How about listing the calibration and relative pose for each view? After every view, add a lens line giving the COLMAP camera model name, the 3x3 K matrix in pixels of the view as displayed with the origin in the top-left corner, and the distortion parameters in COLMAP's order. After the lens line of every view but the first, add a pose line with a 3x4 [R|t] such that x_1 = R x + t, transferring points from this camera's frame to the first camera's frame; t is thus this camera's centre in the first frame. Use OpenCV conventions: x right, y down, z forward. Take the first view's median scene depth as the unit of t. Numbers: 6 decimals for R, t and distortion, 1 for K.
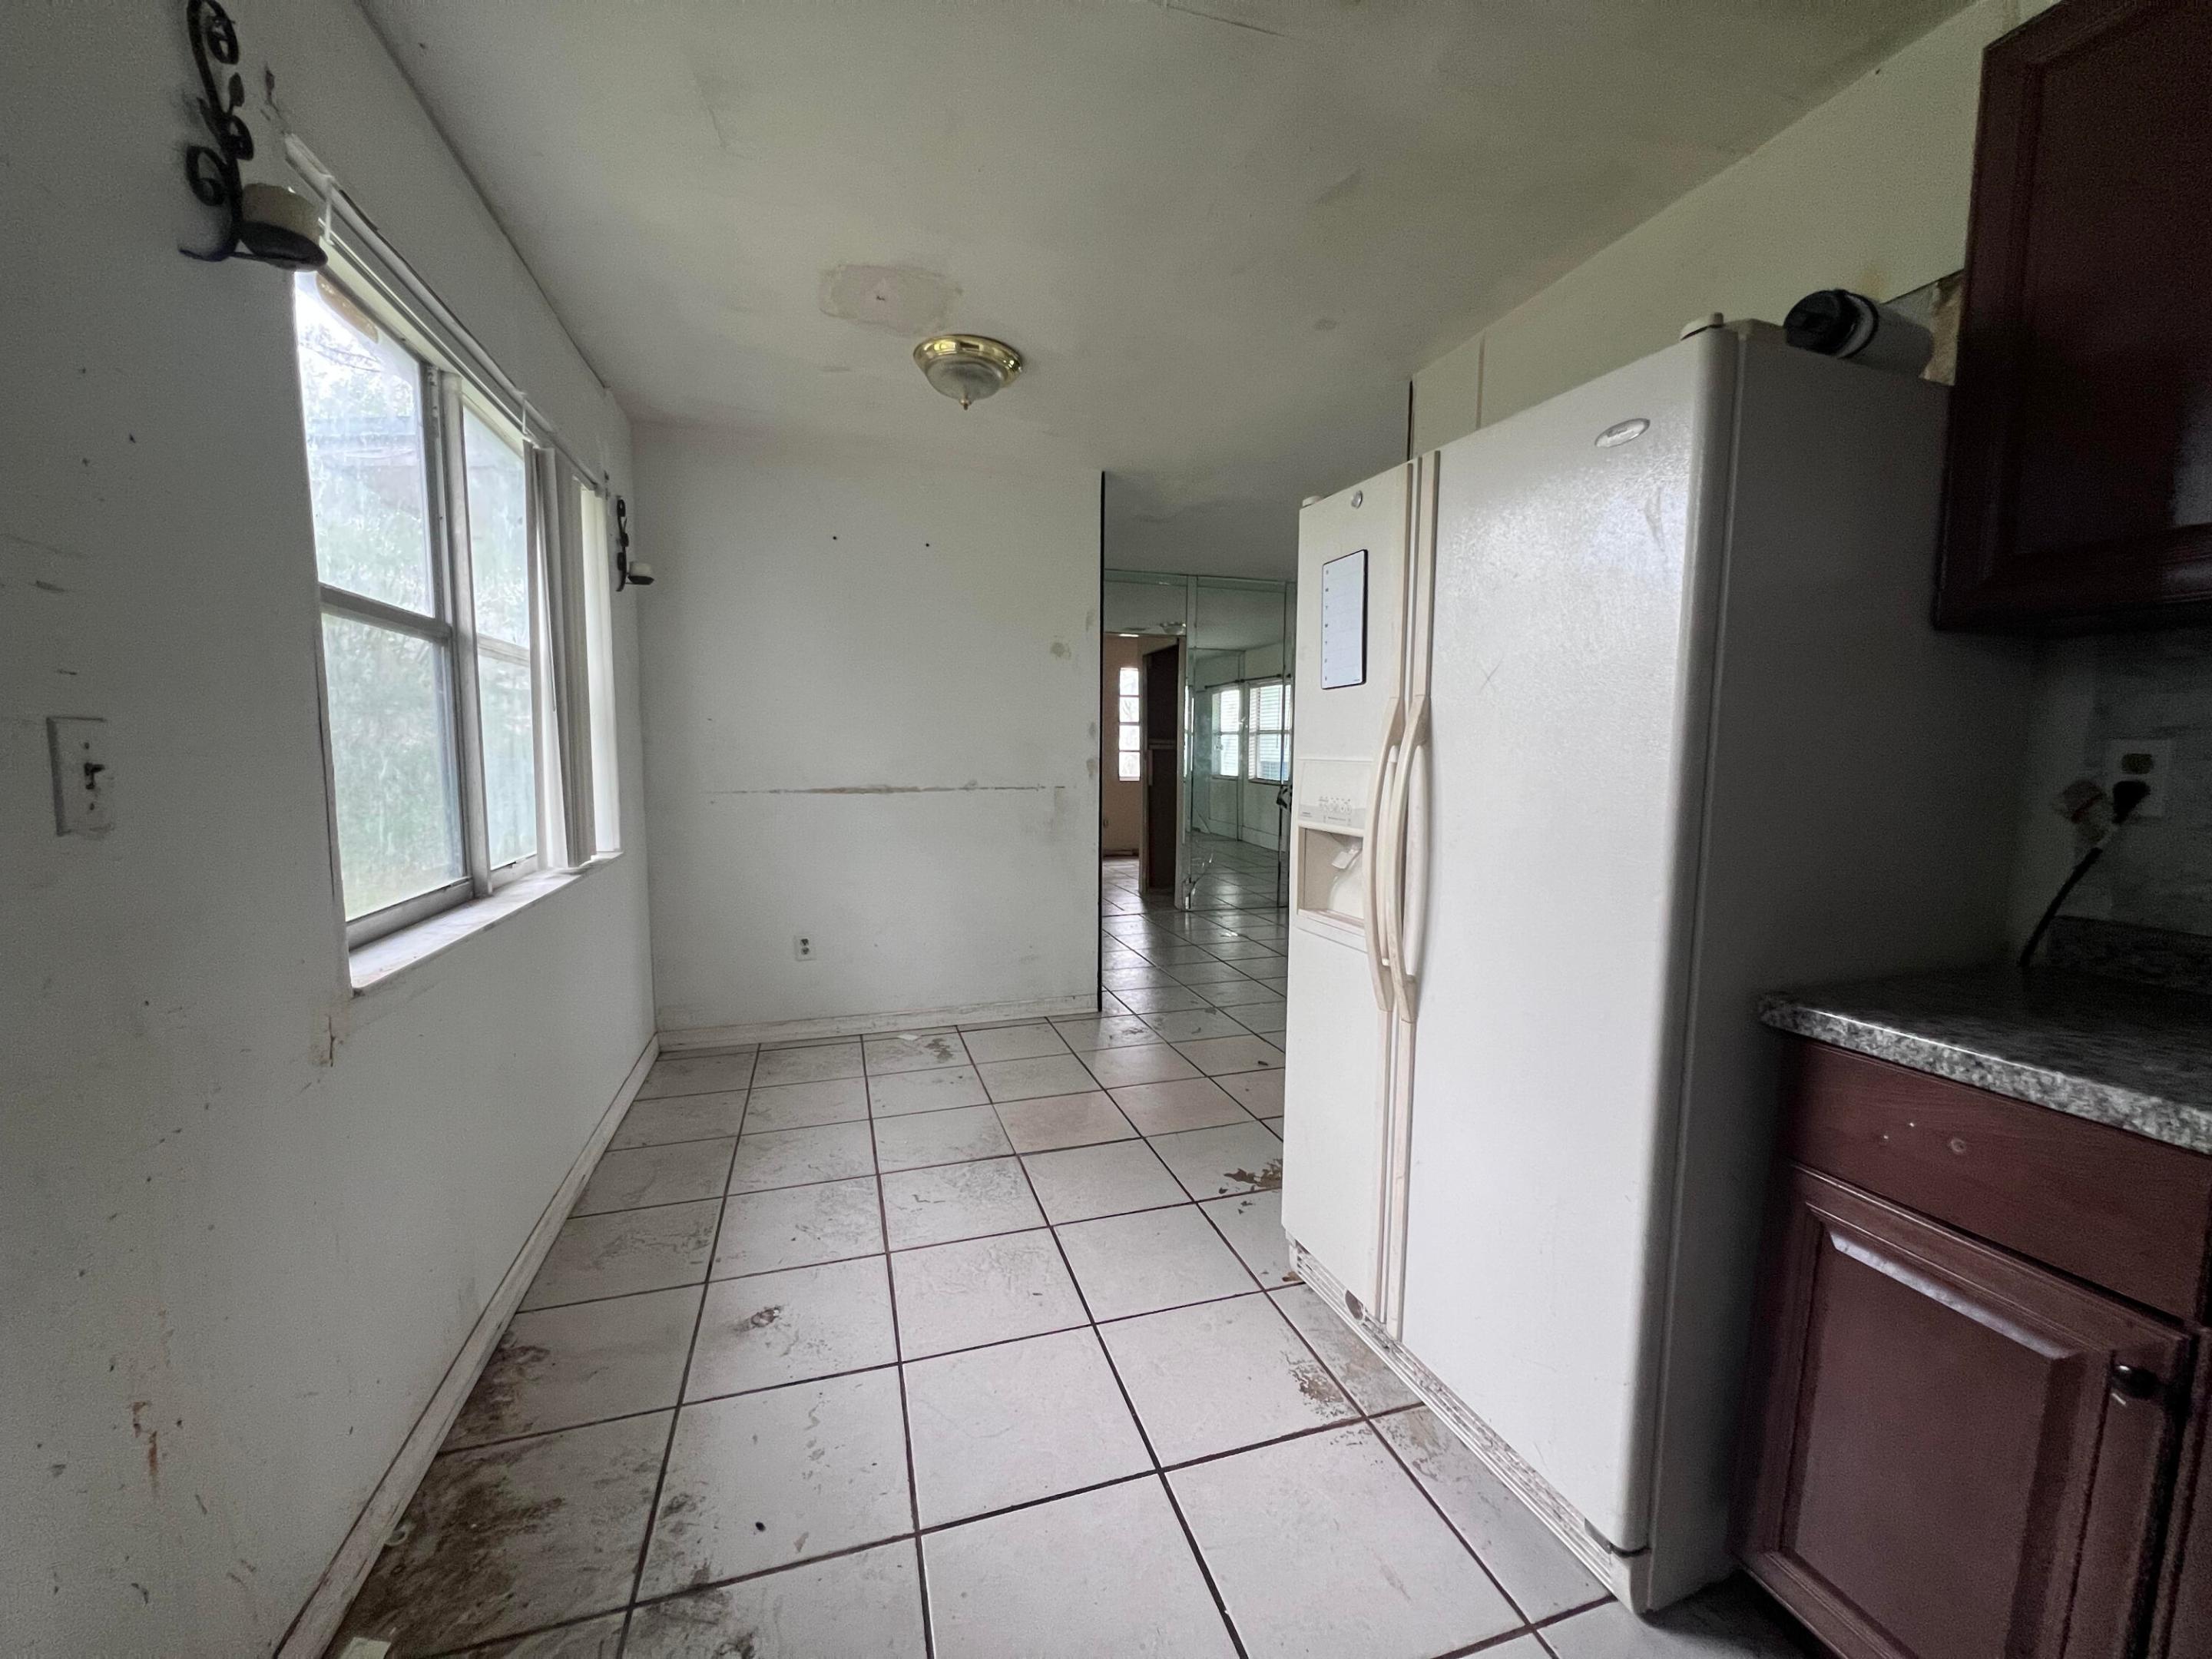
lens RADIAL K [[885.8, 0, 1110.6], [0, 885.8, 833.1], [0, 0, 1]] dist [0.001270, -0.000076]
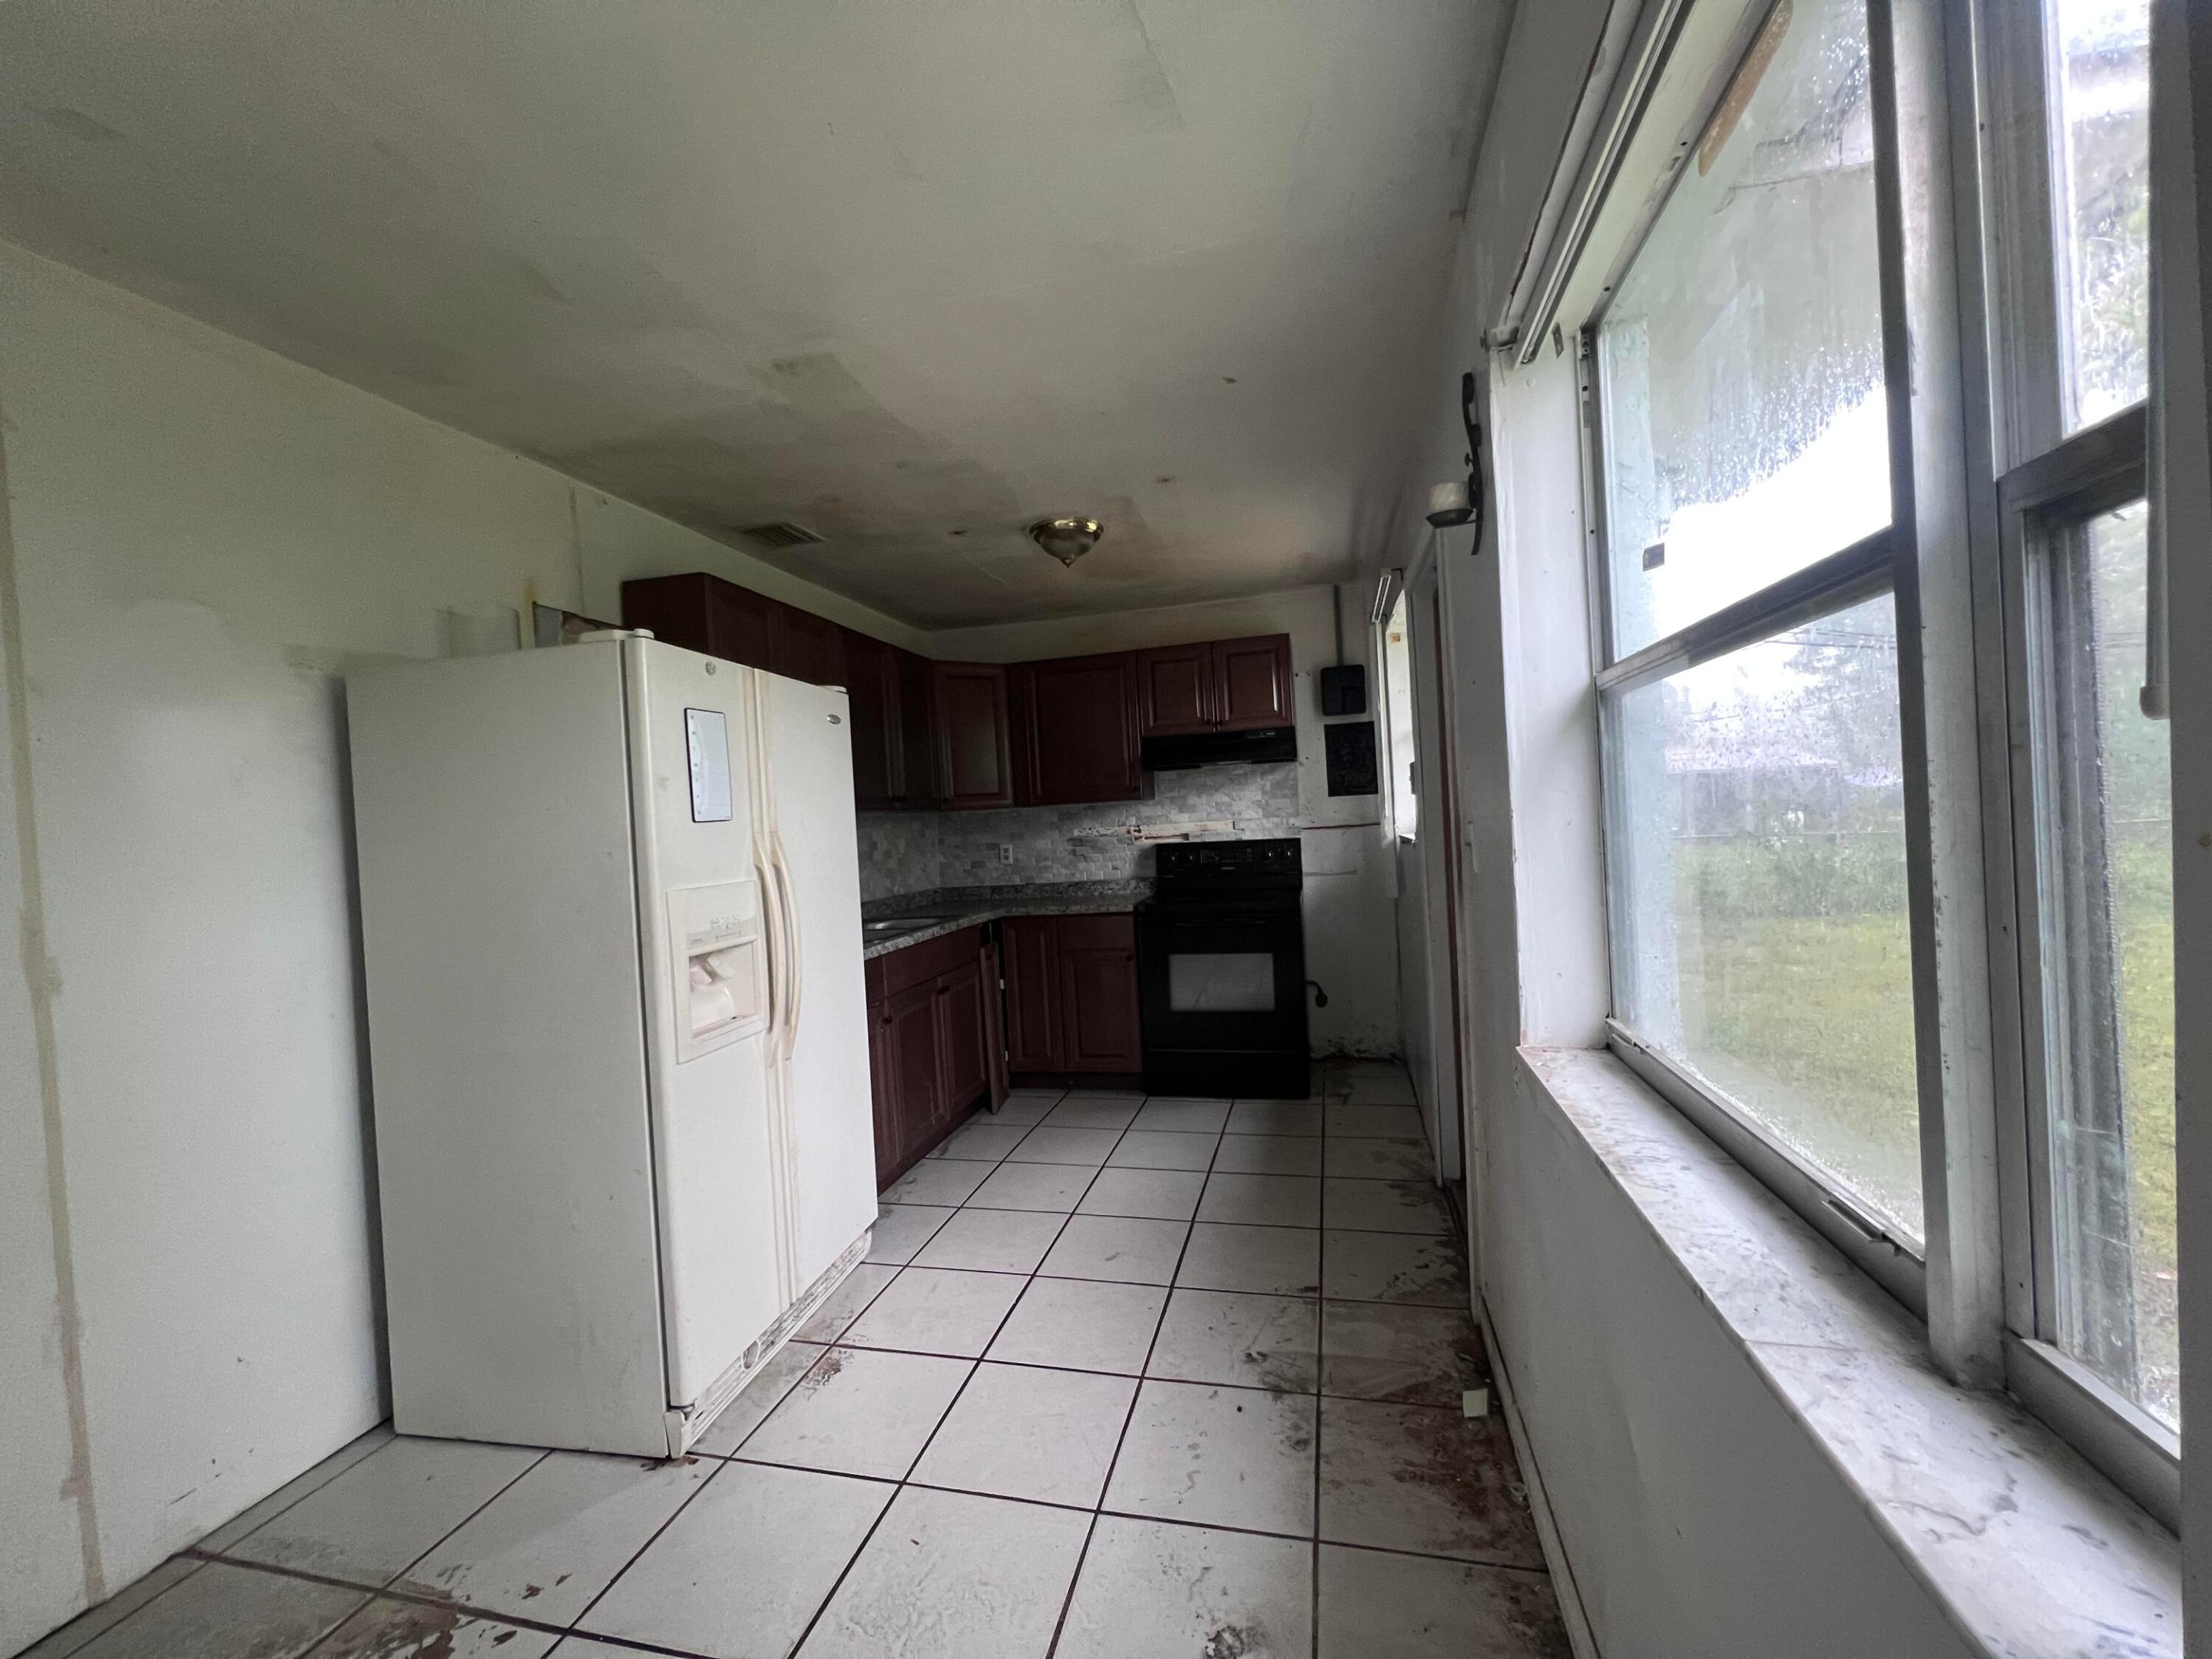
lens RADIAL K [[885.8, 0, 1110.6], [0, 885.8, 833.1], [0, 0, 1]] dist [0.001270, -0.000076]
pose [[-0.855972, 0.035162, 0.515825, -0.888566], [0.099856, 0.990143, 0.098210, -0.243170], [-0.507287, 0.135573, -0.851046, 1.981846]]
